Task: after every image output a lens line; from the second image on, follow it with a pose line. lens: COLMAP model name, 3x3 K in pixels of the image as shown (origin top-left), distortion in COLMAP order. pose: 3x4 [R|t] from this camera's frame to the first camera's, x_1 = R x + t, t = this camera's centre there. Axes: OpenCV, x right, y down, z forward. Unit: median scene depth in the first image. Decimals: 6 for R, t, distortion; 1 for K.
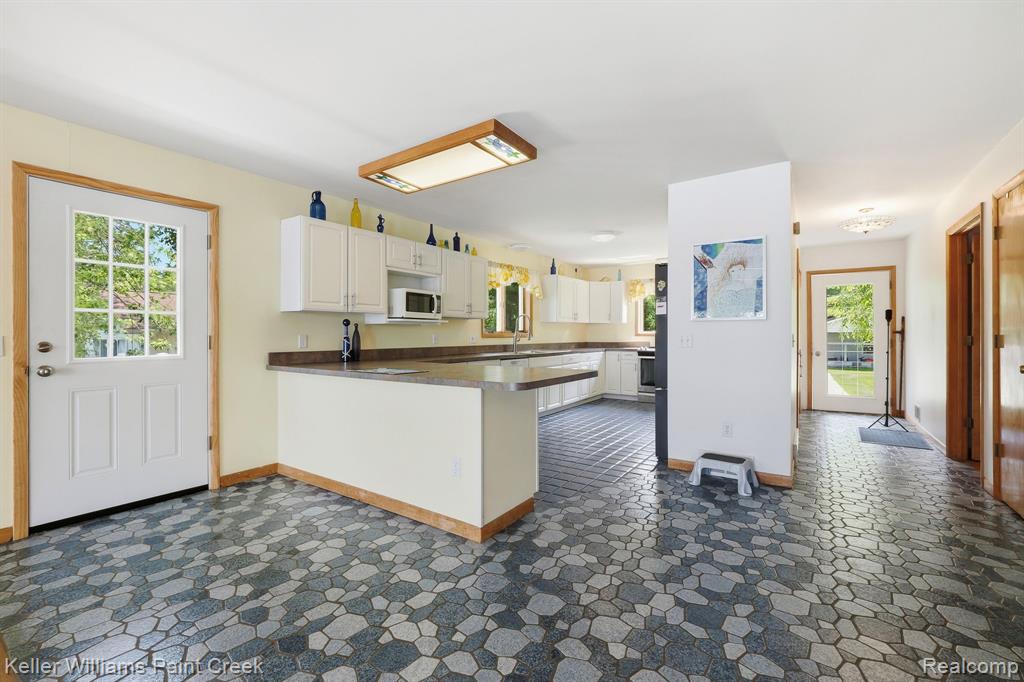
lens RADIAL K [[438.0, 0, 511.2], [0, 438.0, 335.2], [0, 0, 1]] dist [-0.004365, -0.000583]
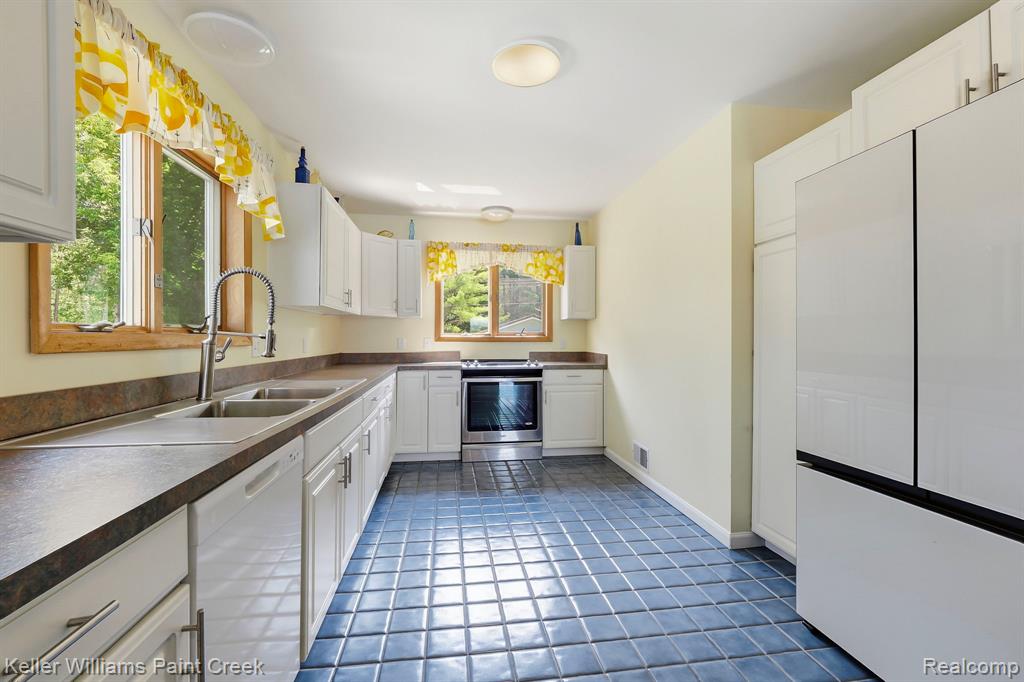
lens RADIAL K [[438.0, 0, 511.4], [0, 438.0, 345.1], [0, 0, 1]] dist [-0.004365, -0.000583]
pose [[0.738839, -0.007086, 0.673844, -0.053912], [-0.000136, 0.999943, 0.010664, 0.000717], [-0.673882, -0.007970, 0.738796, 1.003612]]
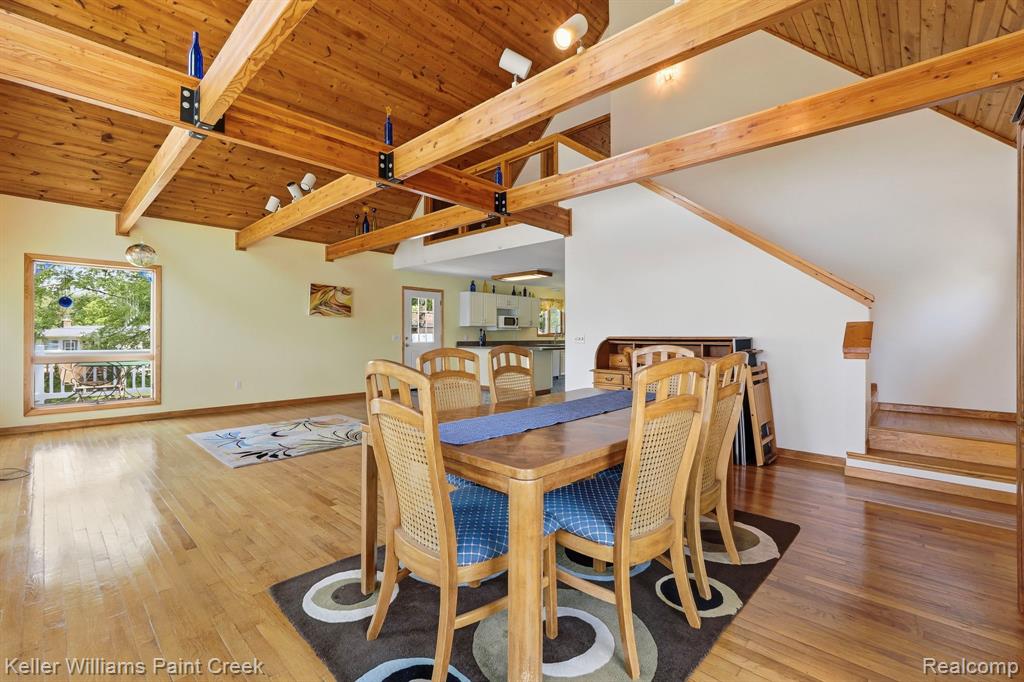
lens RADIAL K [[438.0, 0, 511.1], [0, 438.0, 335.5], [0, 0, 1]] dist [-0.004365, -0.000583]
pose [[0.988741, 0.003107, -0.149606, 0.157719], [-0.003182, 0.999995, -0.000261, 0.001842], [0.149605, 0.000734, 0.988746, -1.374191]]
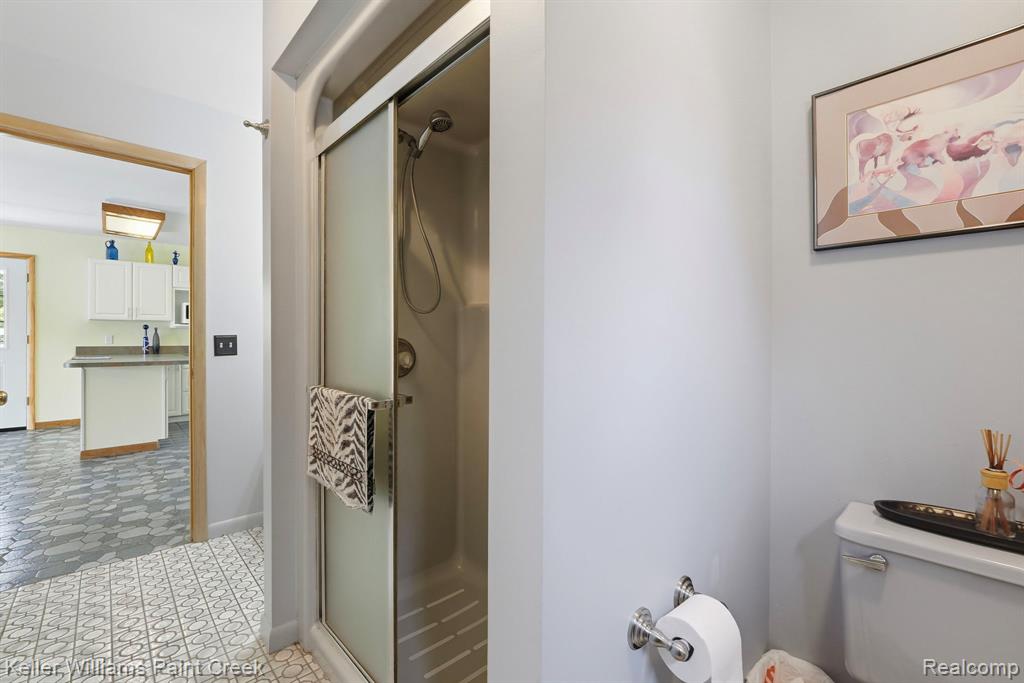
lens RADIAL K [[438.0, 0, 510.2], [0, 438.0, 340.8], [0, 0, 1]] dist [-0.004365, -0.000583]
pose [[0.977190, 0.007308, -0.212243, 1.069106], [-0.006346, 0.999966, 0.005211, 0.000768], [0.212274, -0.003745, 0.977203, -0.154943]]
